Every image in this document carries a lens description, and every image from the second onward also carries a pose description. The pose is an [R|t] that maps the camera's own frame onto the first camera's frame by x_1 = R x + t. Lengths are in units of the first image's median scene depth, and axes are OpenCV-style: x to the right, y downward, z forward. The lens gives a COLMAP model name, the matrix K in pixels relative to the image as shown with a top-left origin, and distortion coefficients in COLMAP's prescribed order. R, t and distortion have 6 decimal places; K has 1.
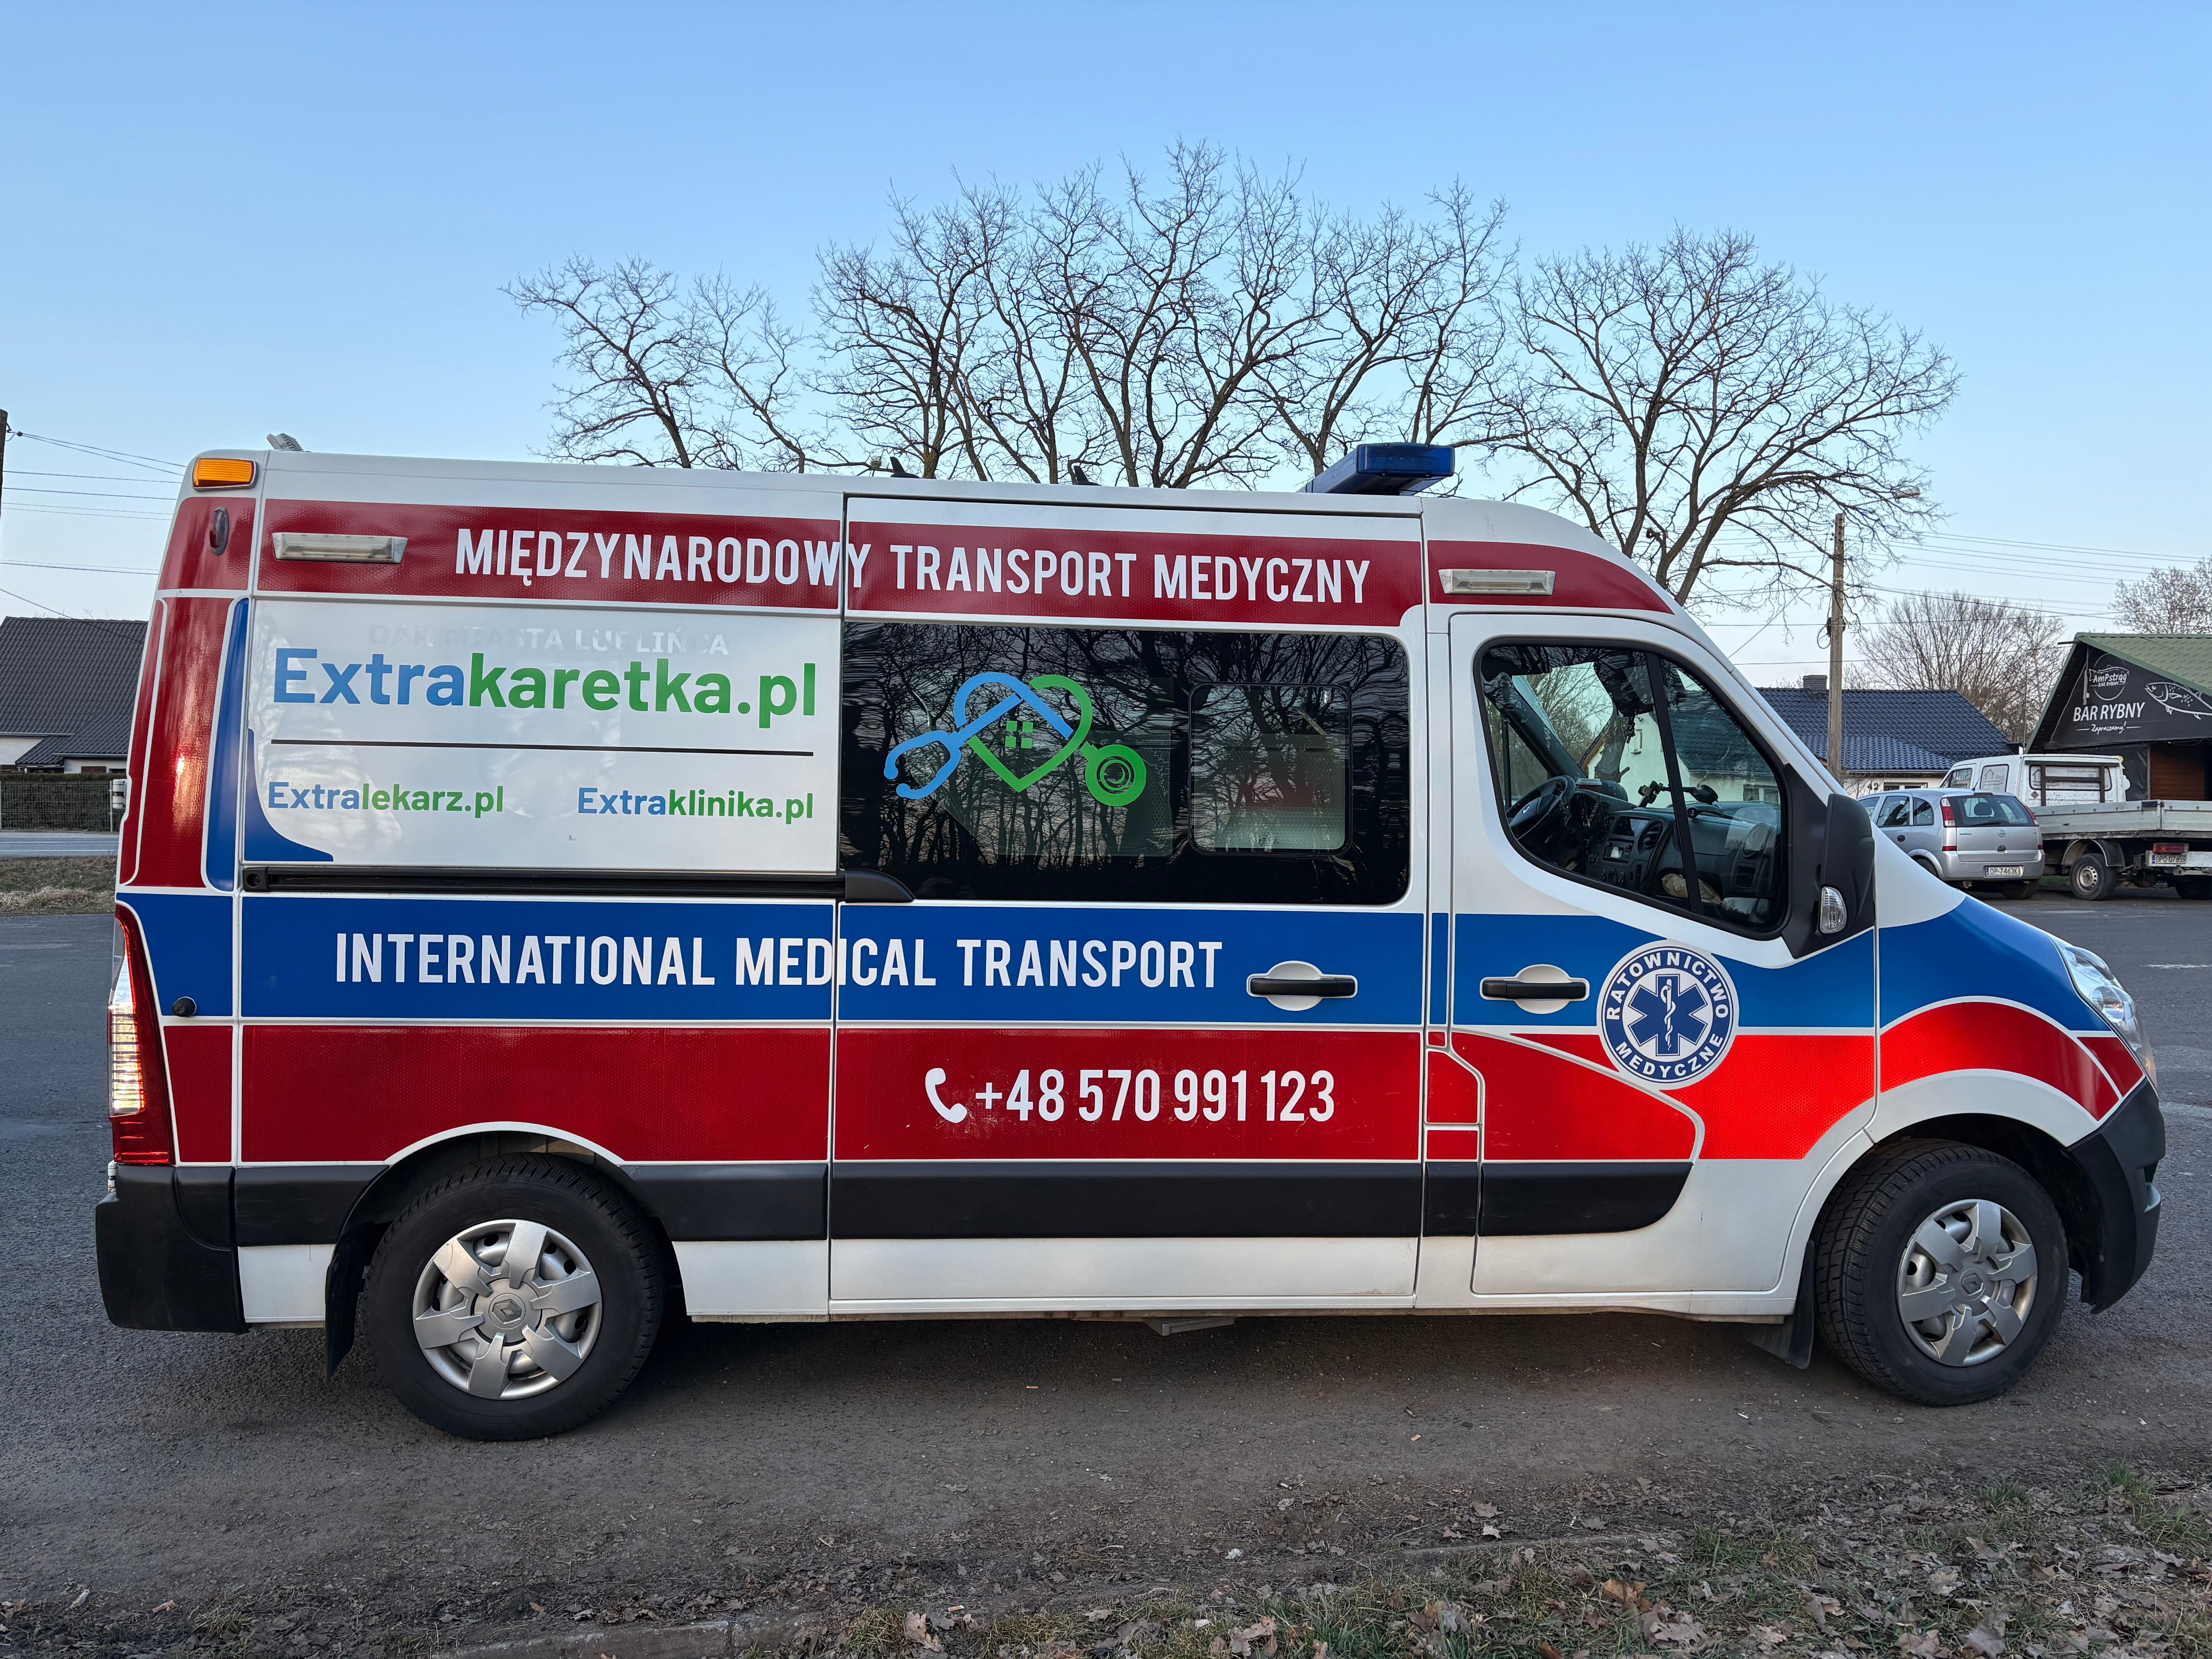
lens RADIAL K [[1718.8, 0, 1108.0], [0, 1718.8, 830.1], [0, 0, 1]] dist [0.023712, 0.001445]
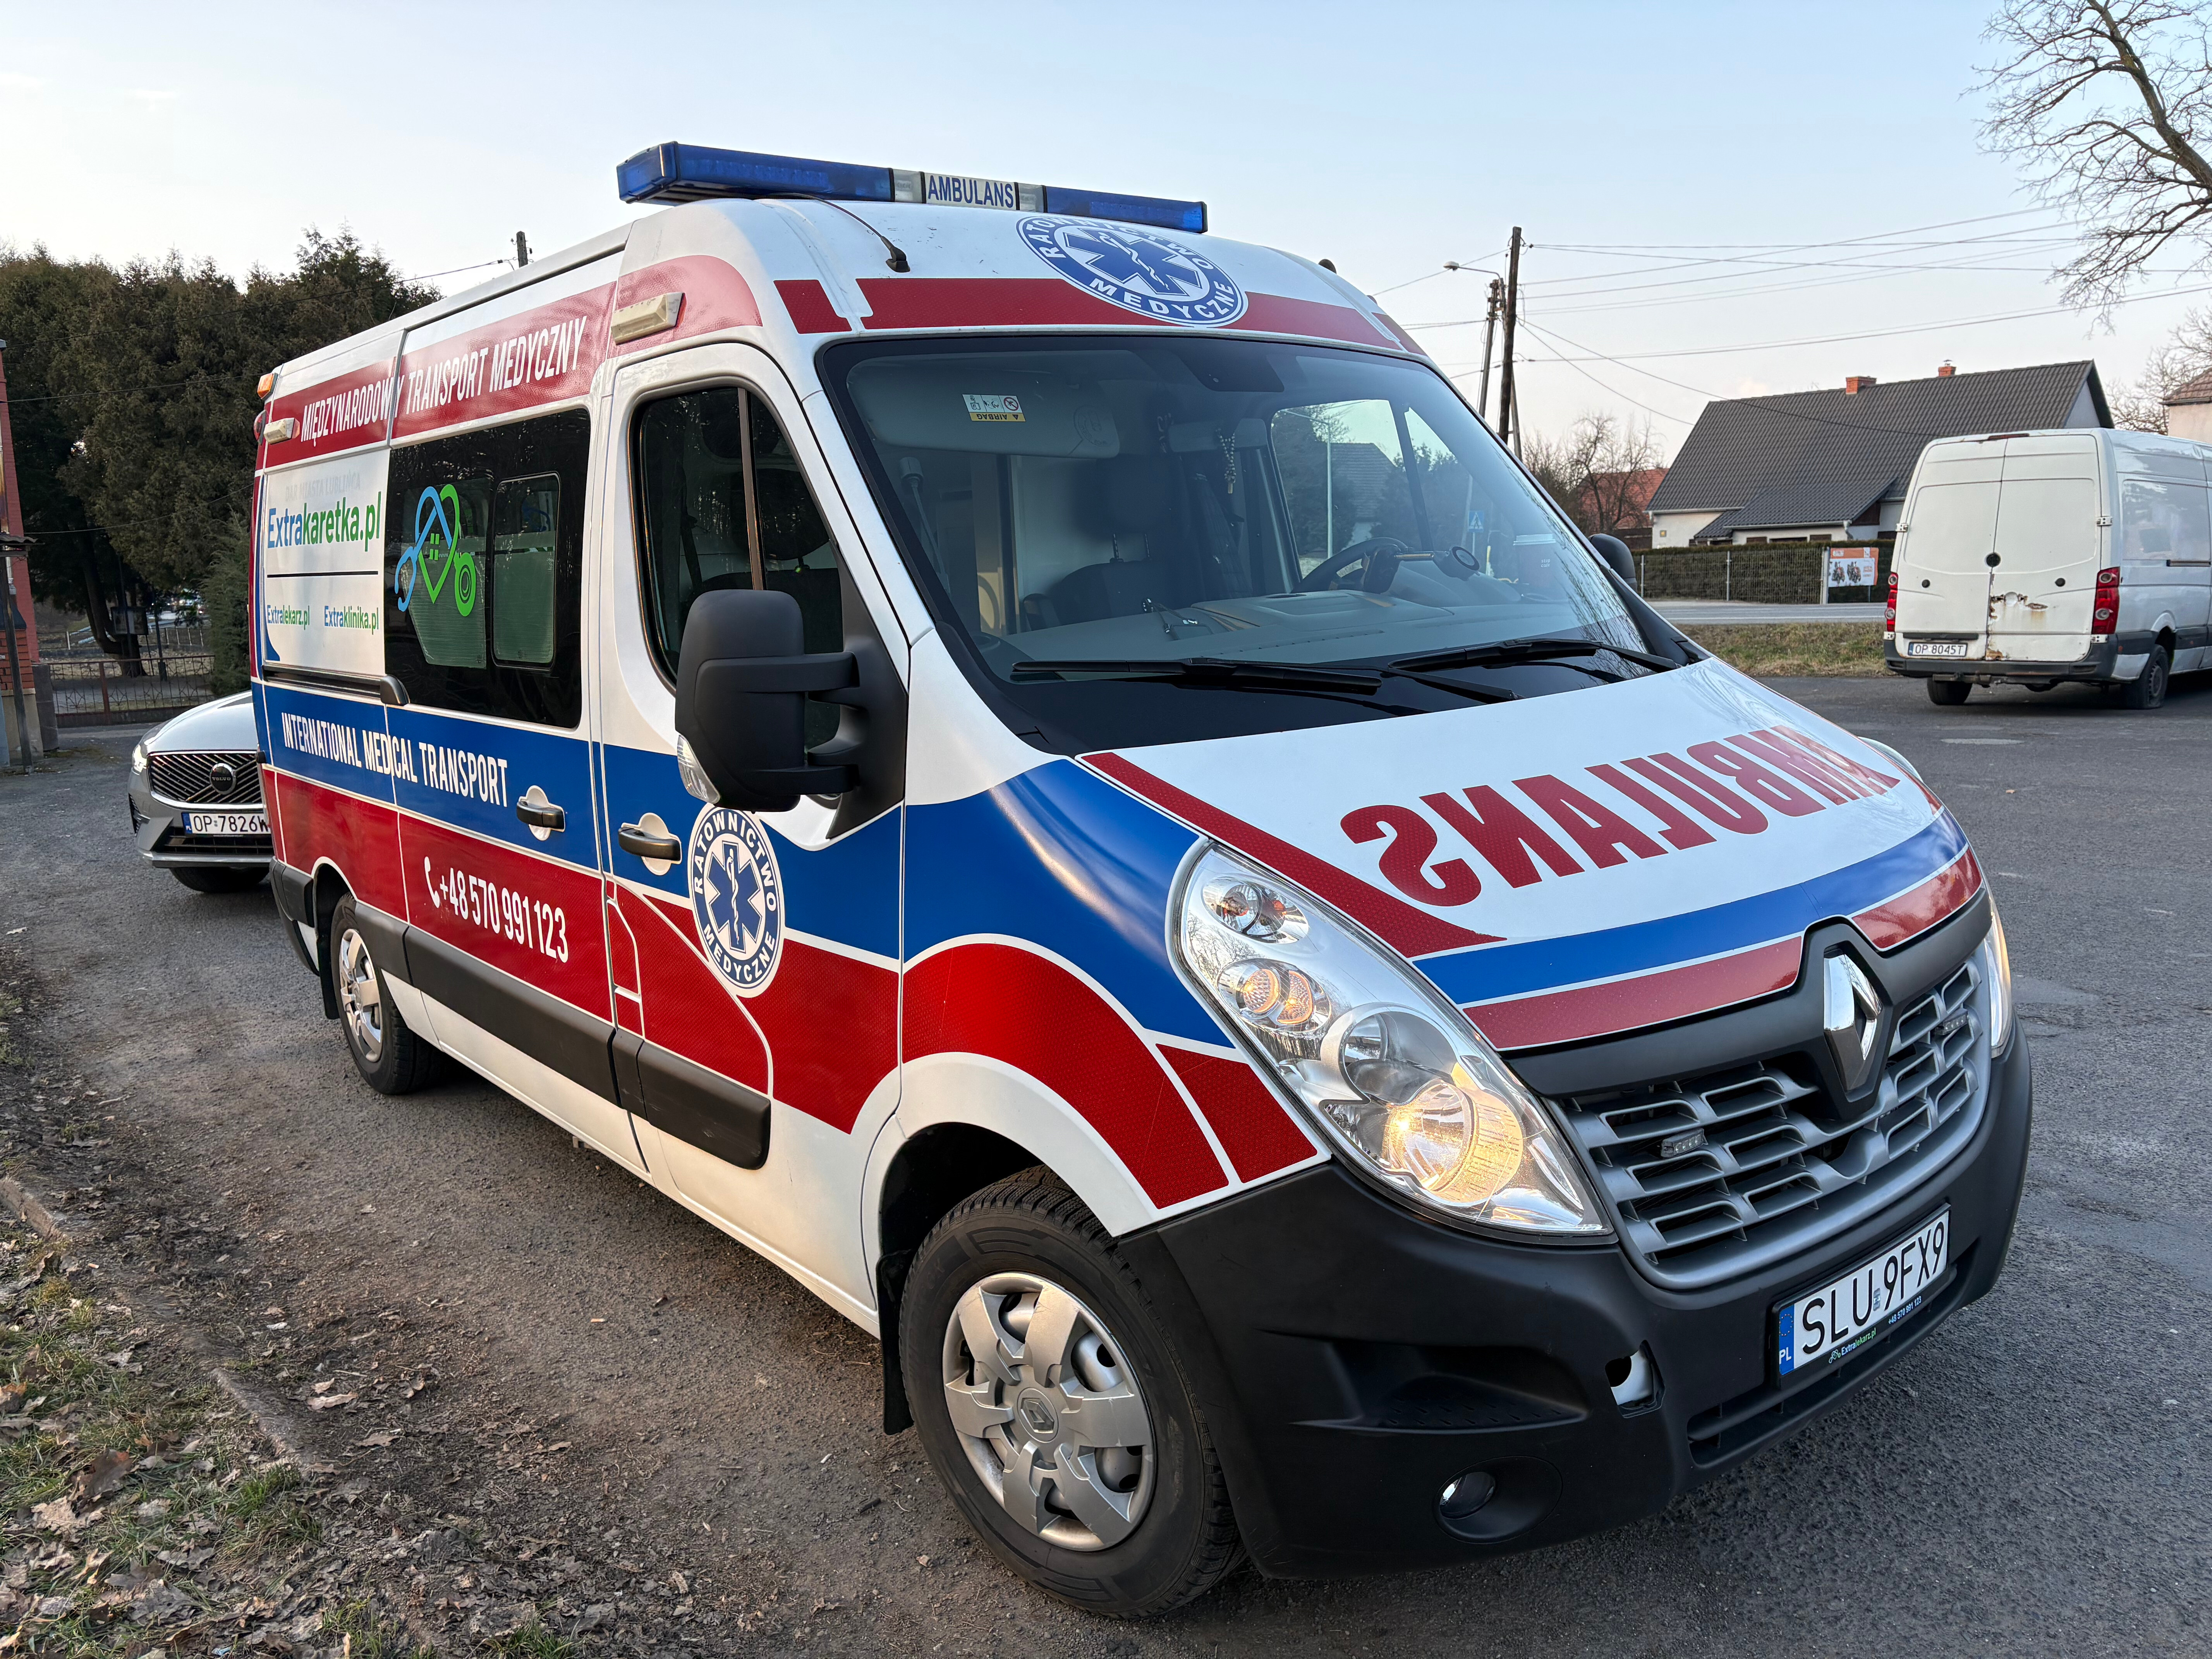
lens RADIAL K [[1718.8, 0, 1106.8], [0, 1718.8, 827.2], [0, 0, 1]] dist [0.023712, 0.001445]
pose [[0.524731, 0.095864, -0.845853, 1.026609], [0.021411, 0.991838, 0.125691, -0.011399], [0.850999, -0.084064, 0.518395, 0.755773]]
